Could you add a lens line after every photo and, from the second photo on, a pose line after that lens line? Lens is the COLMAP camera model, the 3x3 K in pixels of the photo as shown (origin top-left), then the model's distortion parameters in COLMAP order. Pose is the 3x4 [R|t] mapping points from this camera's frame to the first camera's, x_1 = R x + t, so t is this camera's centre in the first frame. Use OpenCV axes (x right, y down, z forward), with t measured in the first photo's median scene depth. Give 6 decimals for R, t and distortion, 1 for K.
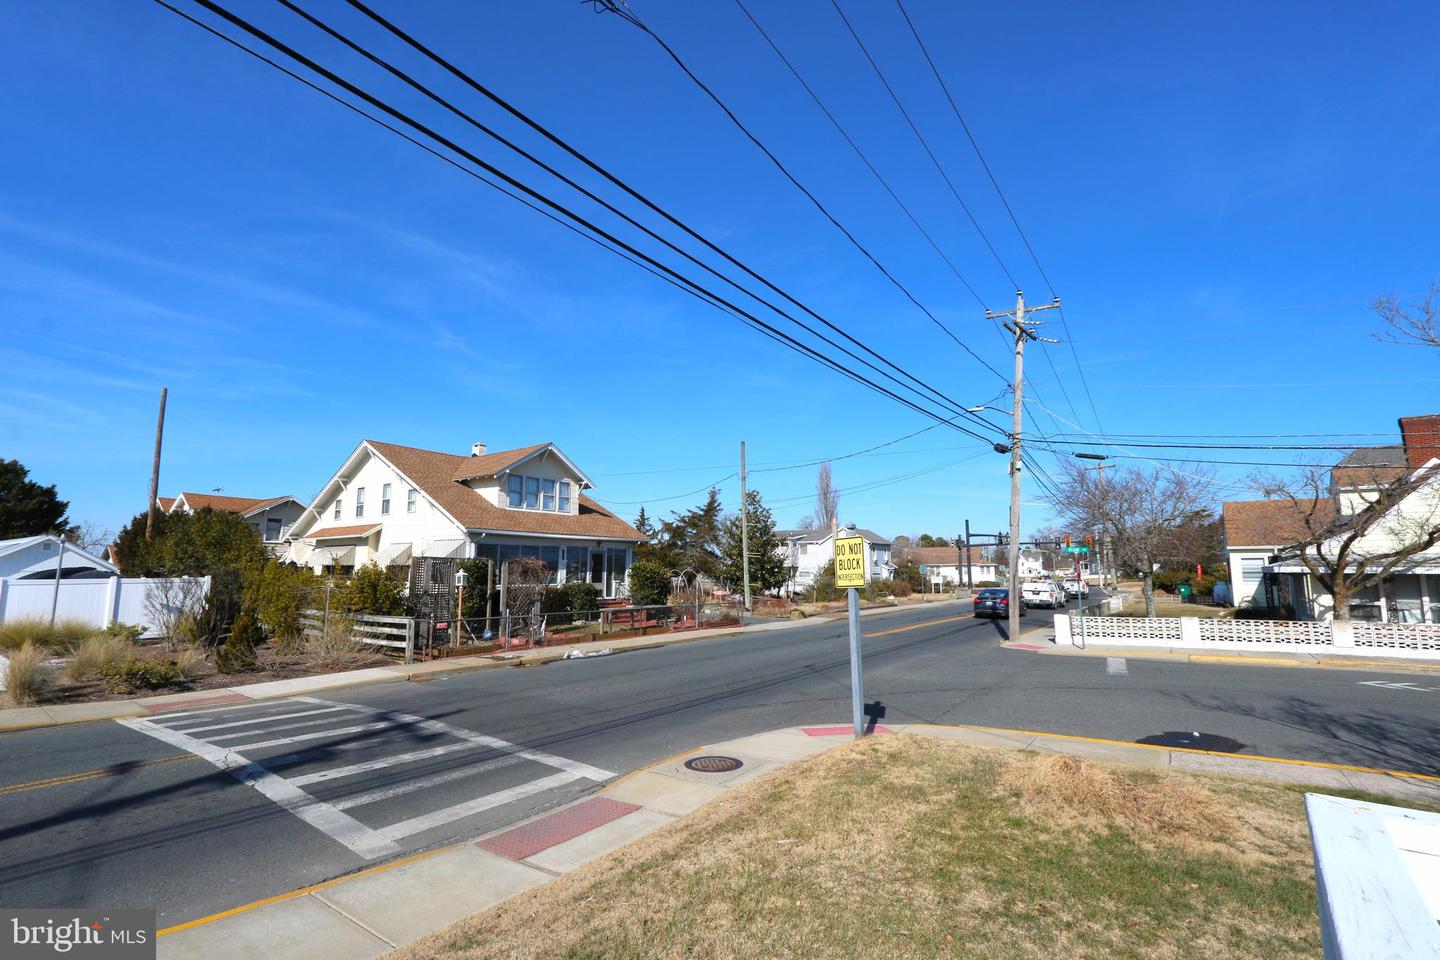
lens RADIAL K [[656.5, 0, 711.3], [0, 656.5, 484.5], [0, 0, 1]] dist [-0.018547, -0.000114]
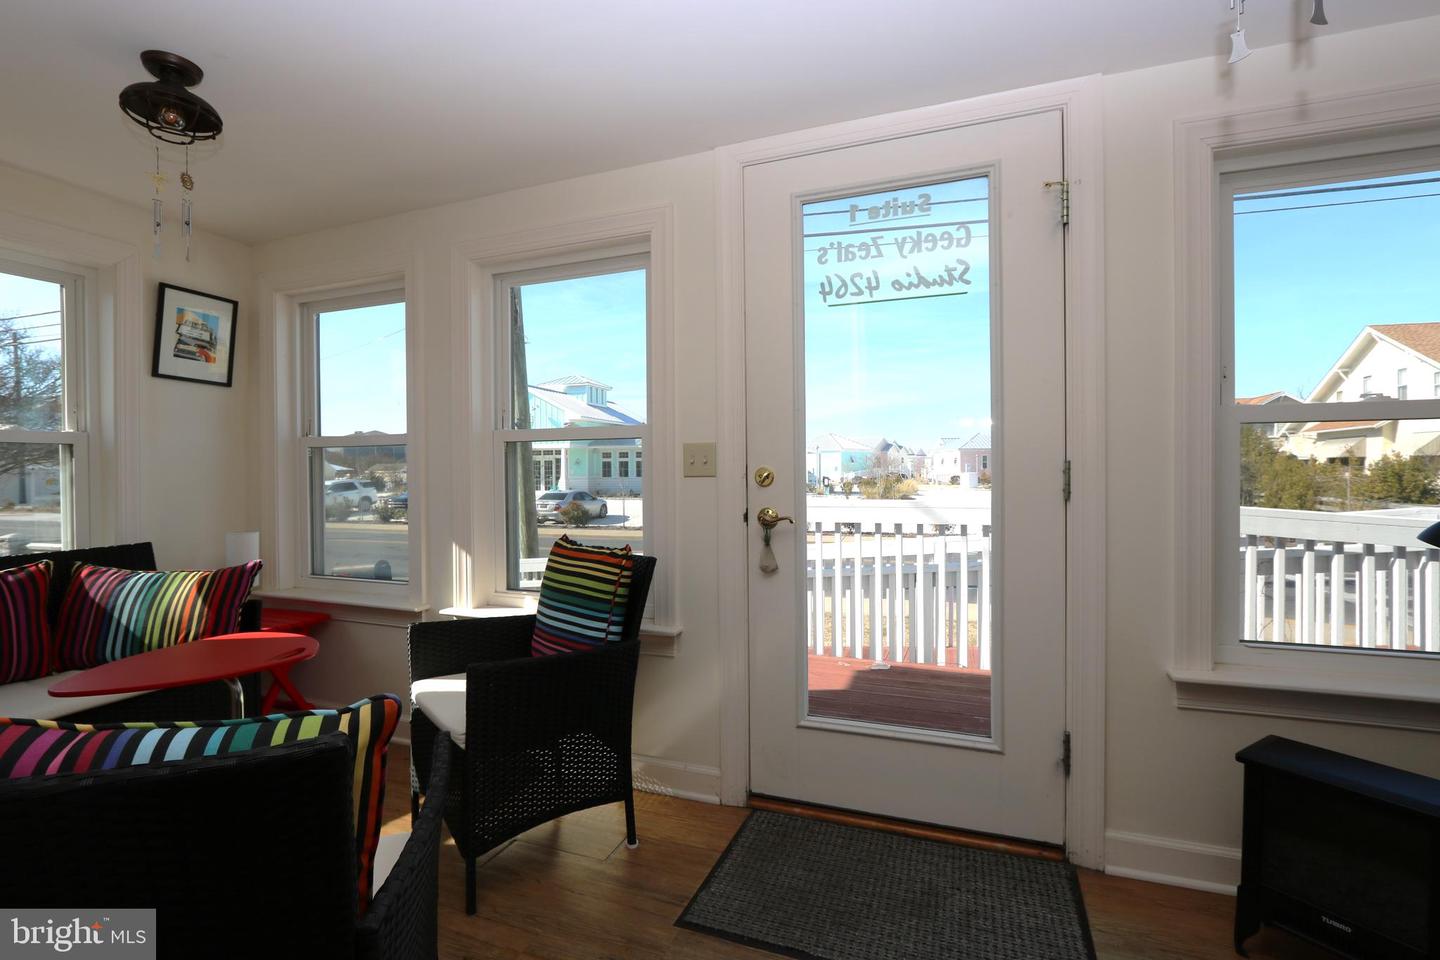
lens RADIAL K [[656.5, 0, 711.3], [0, 656.5, 484.5], [0, 0, 1]] dist [-0.018547, -0.000114]
pose [[0.293452, 0.017719, -0.955810, 0.097875], [0.136160, 0.988860, 0.060135, -0.028887], [0.946228, -0.147789, 0.287770, -0.232174]]
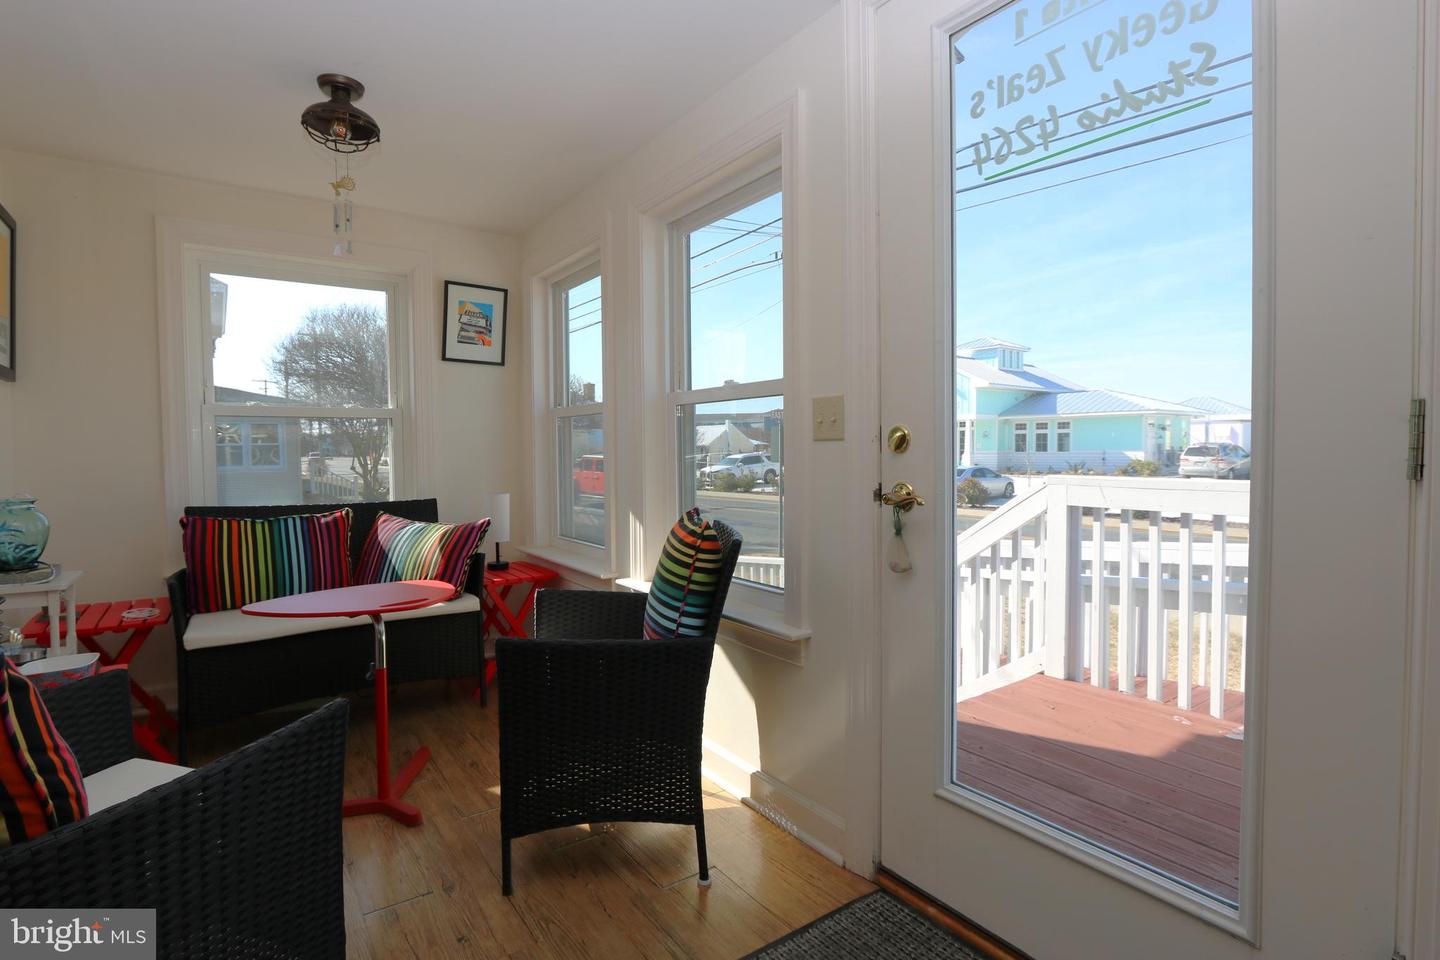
lens RADIAL K [[695.3, 0, 720.0], [0, 695.3, 480.0], [0, 0, 1]] dist [-0.018395, -0.000423]
pose [[-0.281587, 0.045703, -0.958447, 0.086323], [0.137792, 0.990438, 0.006745, -0.023313], [0.949590, -0.130166, -0.285192, -0.201622]]
